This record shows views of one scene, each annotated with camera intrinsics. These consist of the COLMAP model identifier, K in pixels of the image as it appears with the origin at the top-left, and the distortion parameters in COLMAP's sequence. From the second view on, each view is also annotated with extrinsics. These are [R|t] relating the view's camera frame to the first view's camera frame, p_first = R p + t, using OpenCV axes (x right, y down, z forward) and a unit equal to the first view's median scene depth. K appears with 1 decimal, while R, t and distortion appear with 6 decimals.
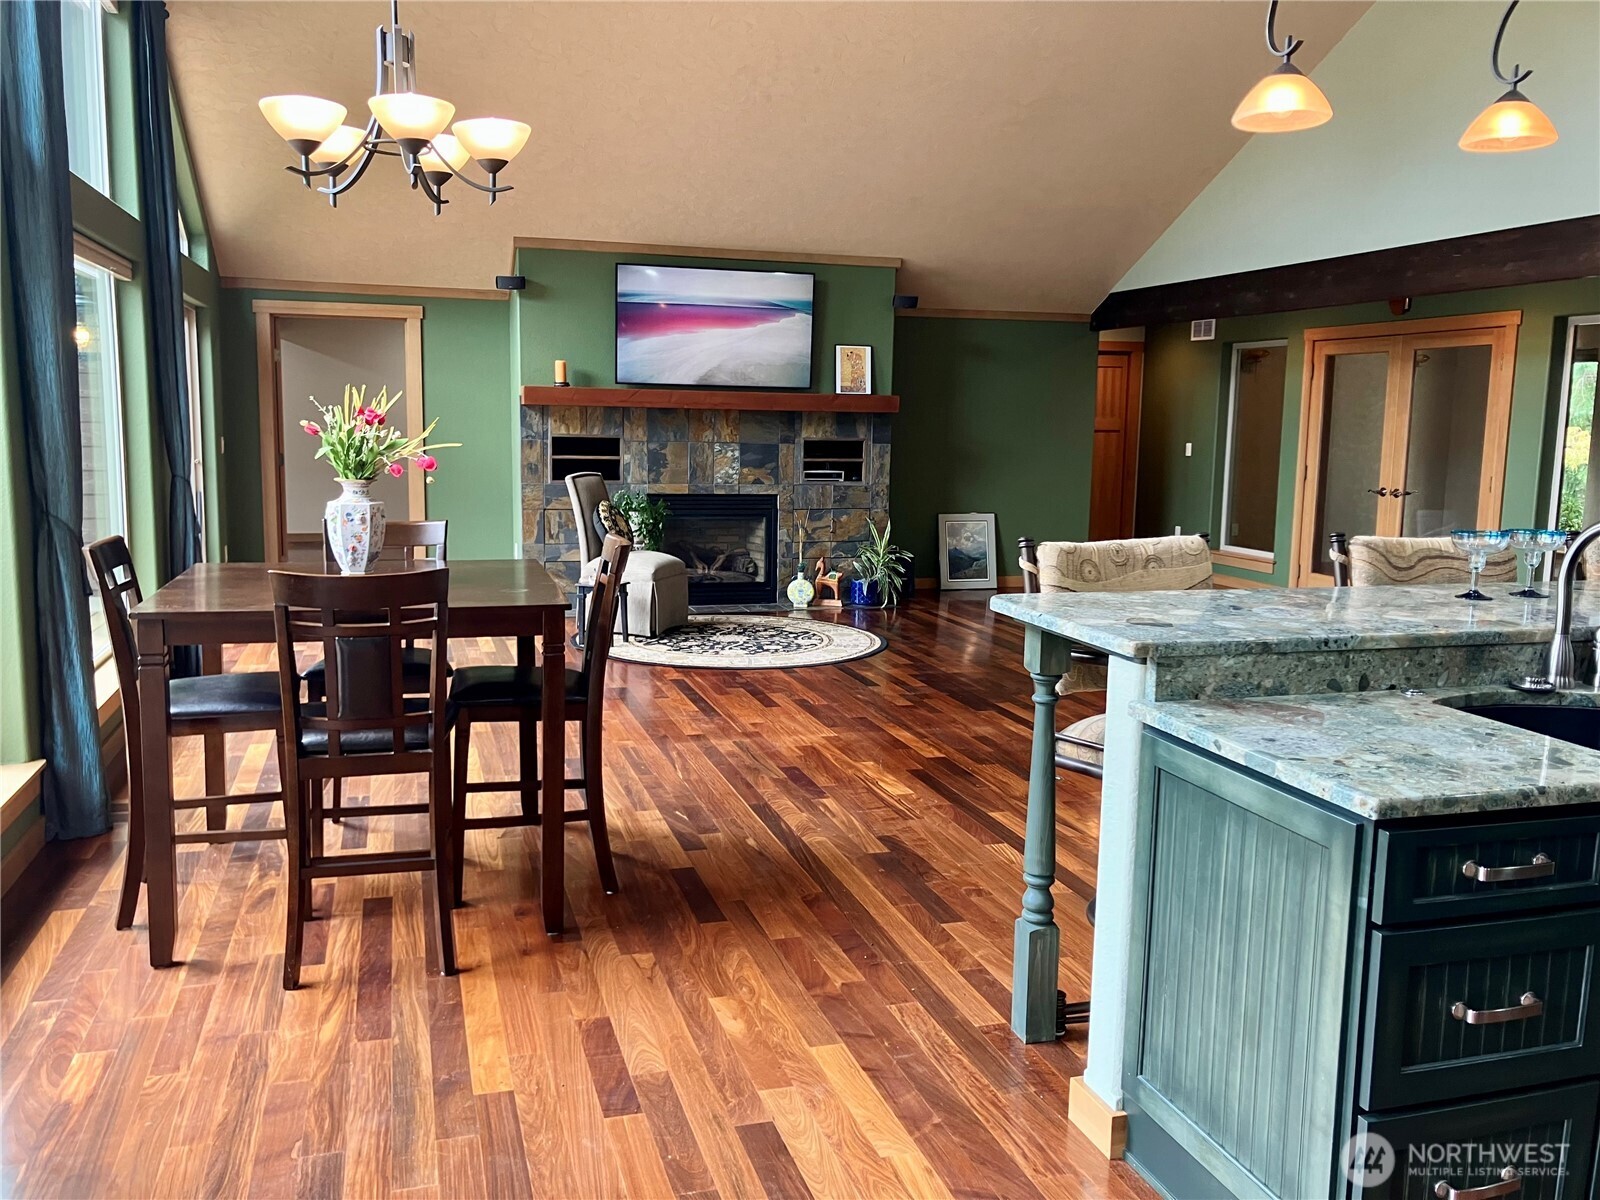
lens RADIAL K [[1329.2, 0, 803.7], [0, 1329.2, 602.9], [0, 0, 1]] dist [0.007722, -0.009878]
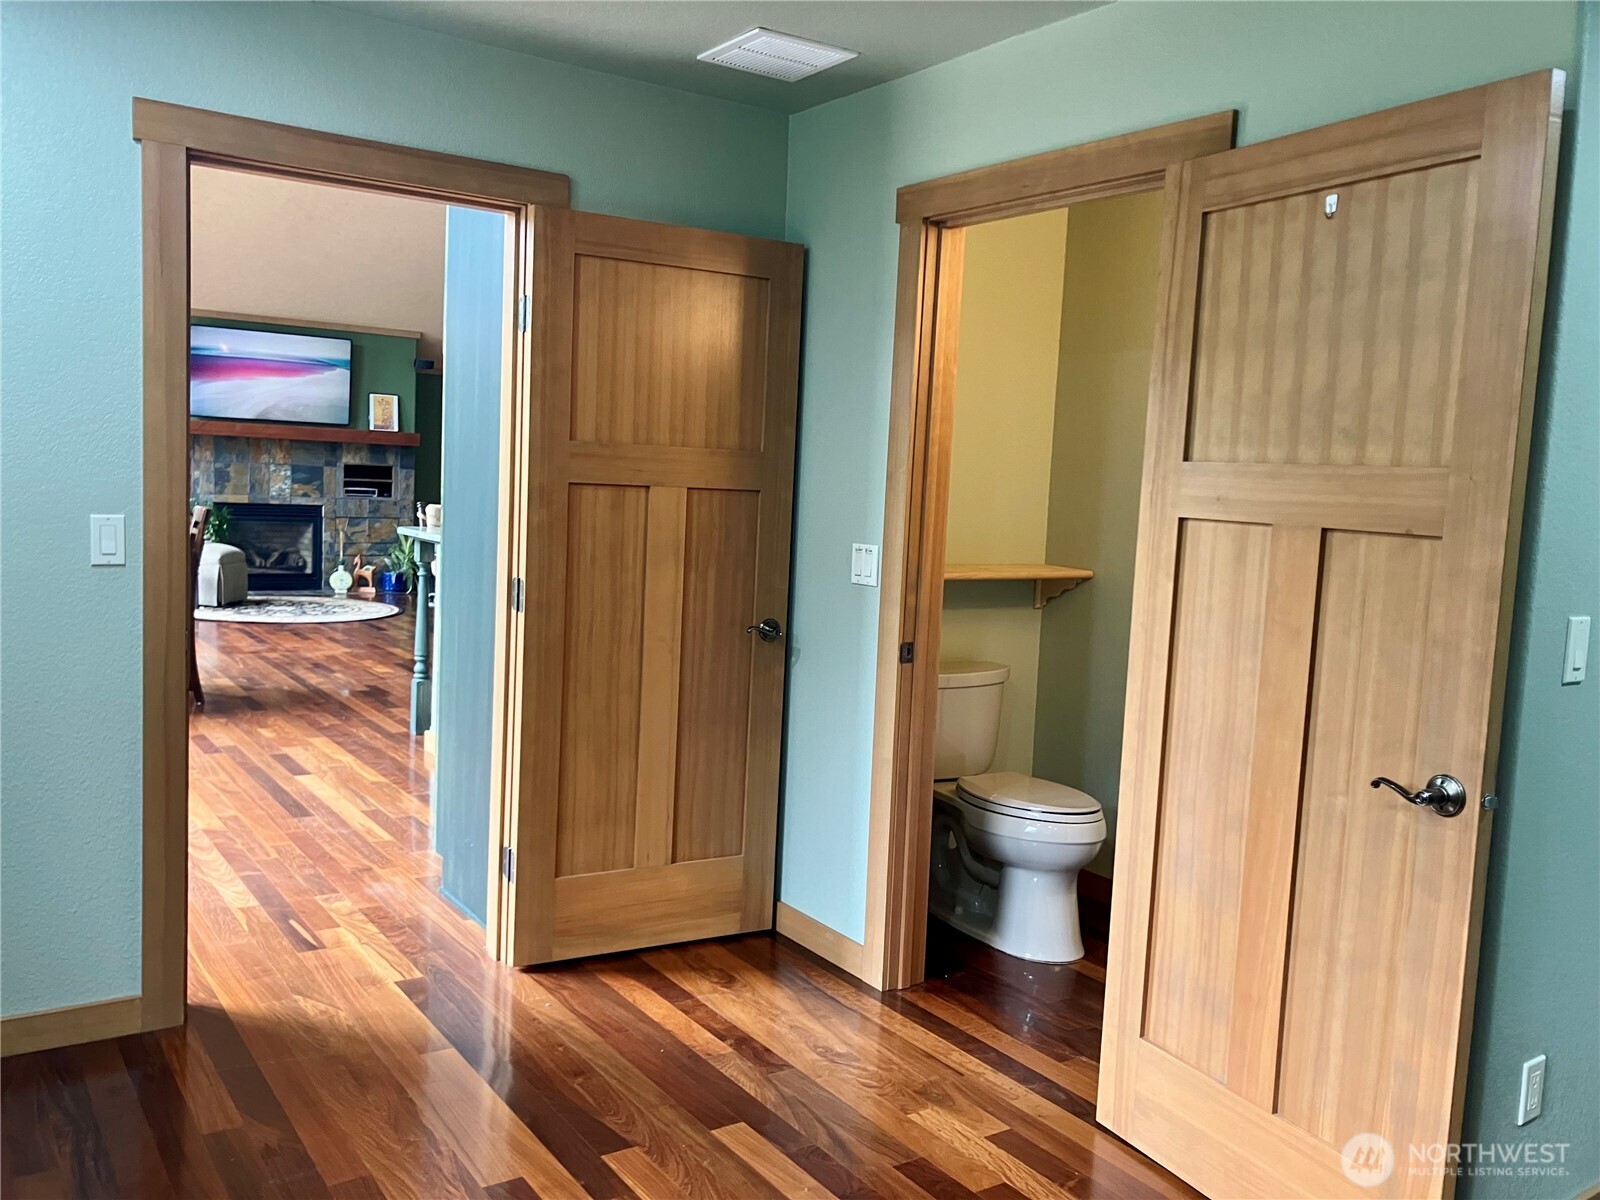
lens RADIAL K [[1329.2, 0, 799.6], [0, 1329.2, 589.0], [0, 0, 1]] dist [0.007722, -0.009878]
pose [[0.953621, 0.000796, 0.301008, 0.034770], [0.011584, 0.999159, -0.039339, 0.058305], [-0.300786, 0.041002, 0.952810, -0.386927]]
